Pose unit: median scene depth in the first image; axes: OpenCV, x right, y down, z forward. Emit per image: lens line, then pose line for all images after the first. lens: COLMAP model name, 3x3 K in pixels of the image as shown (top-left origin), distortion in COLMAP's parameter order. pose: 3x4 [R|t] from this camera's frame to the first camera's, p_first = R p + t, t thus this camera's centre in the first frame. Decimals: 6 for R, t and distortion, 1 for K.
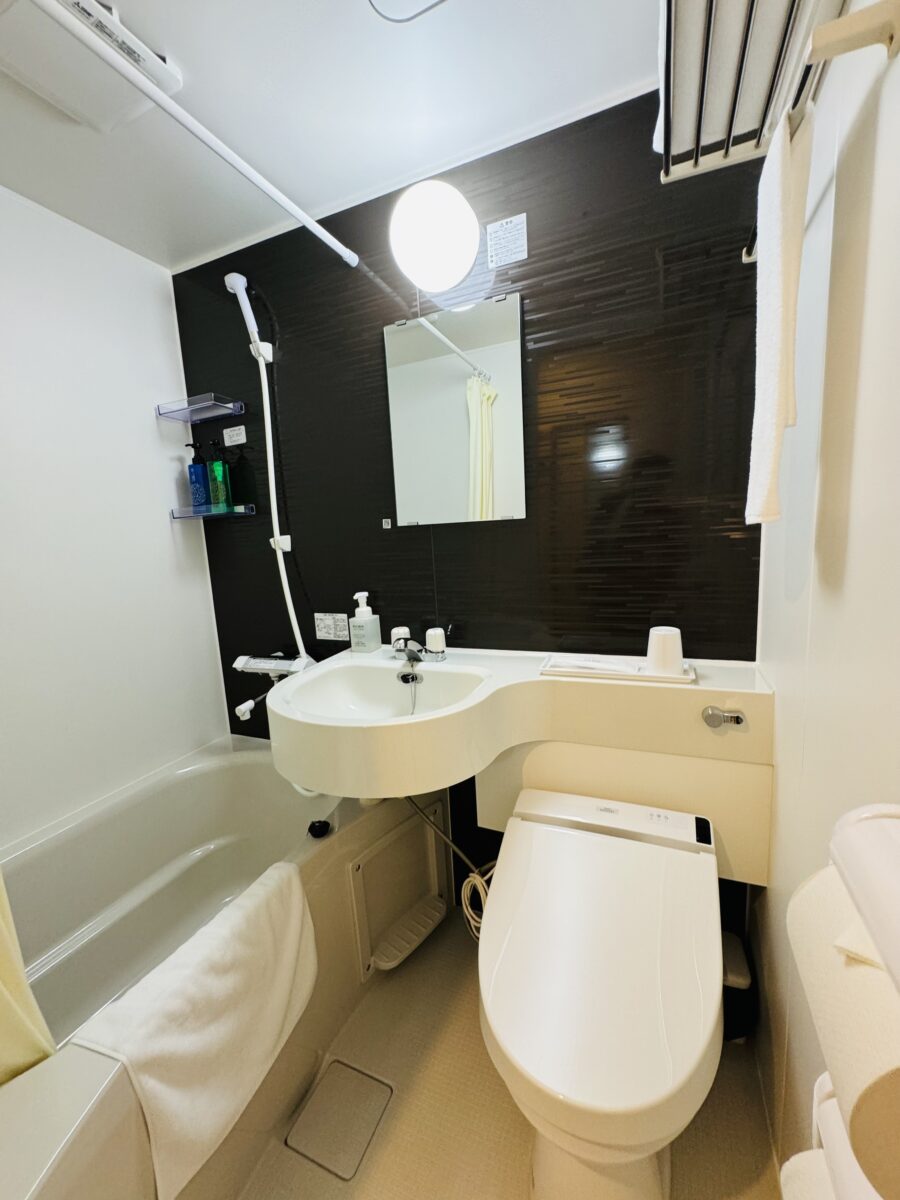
lens RADIAL K [[476.5, 0, 450.0], [0, 476.5, 600.0], [0, 0, 1]] dist [-0.000829, -0.000129]
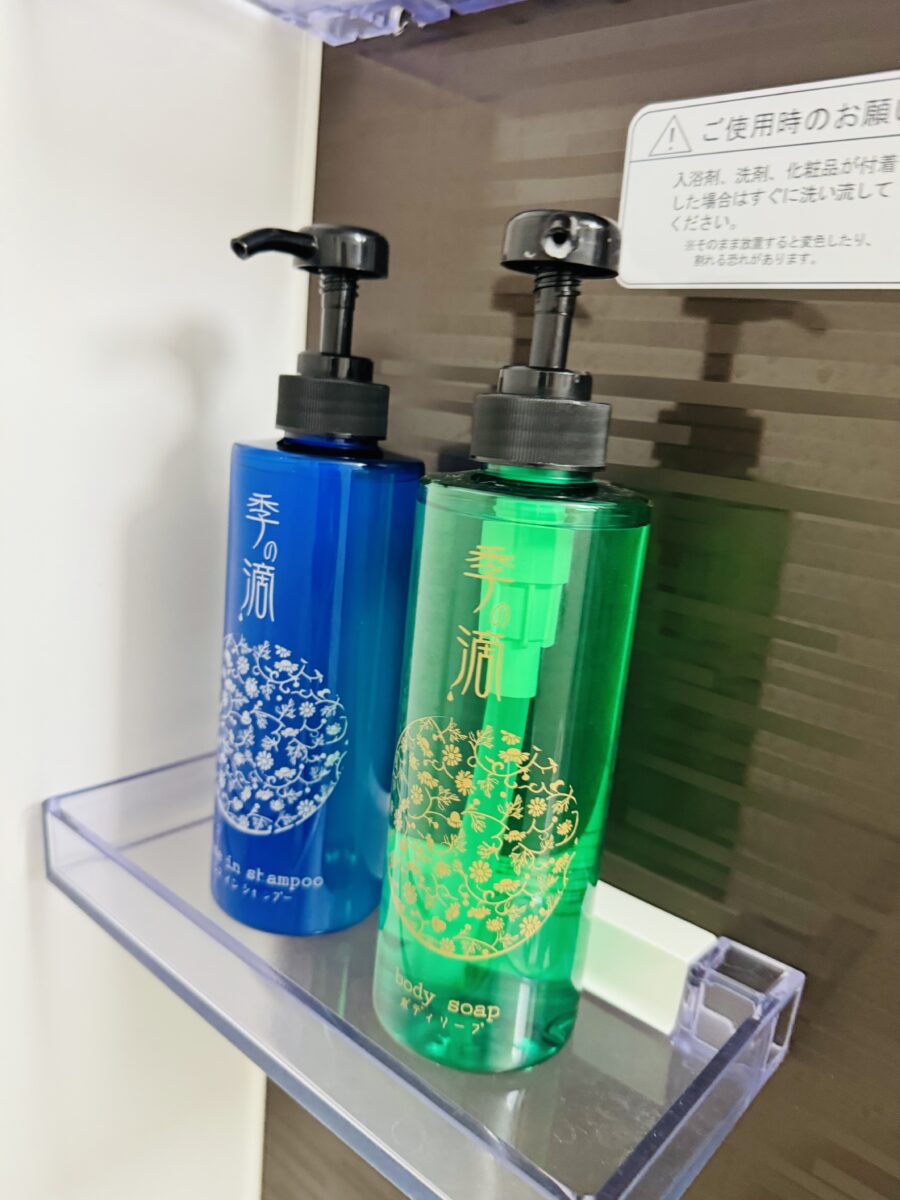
lens RADIAL K [[854.2, 0, 450.0], [0, 854.2, 600.0], [0, 0, 1]] dist [0.026721, -0.000501]
pose [[0.947248, 0.214034, -0.238561, -0.565282], [-0.189998, 0.974443, 0.119838, -0.348446], [0.258114, -0.068190, 0.963705, 1.035125]]
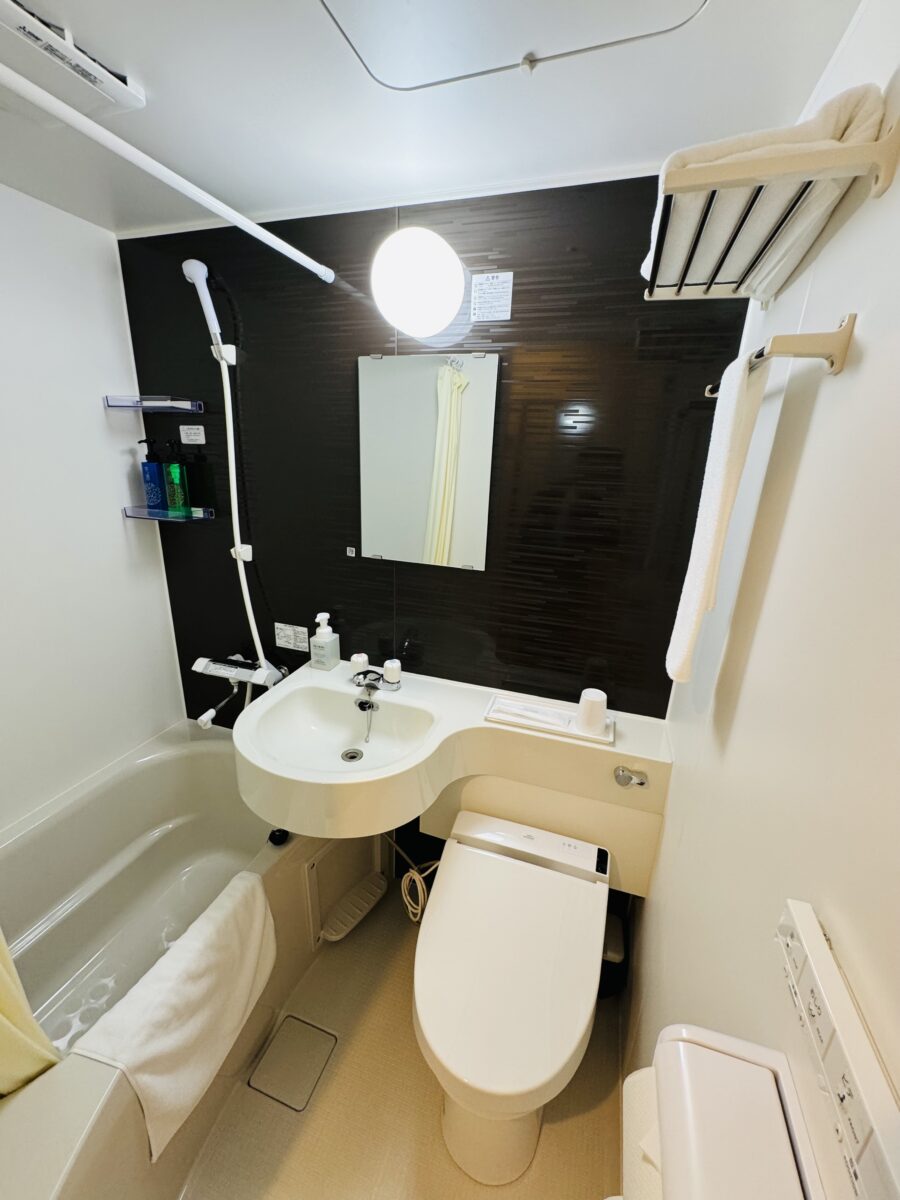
lens RADIAL K [[476.5, 0, 450.0], [0, 476.5, 600.0], [0, 0, 1]] dist [-0.000829, -0.000129]
pose [[0.992025, 0.063426, 0.108916, -0.029277], [-0.080112, 0.984439, 0.156402, -0.260297], [-0.097301, -0.163880, 0.981670, -0.049813]]
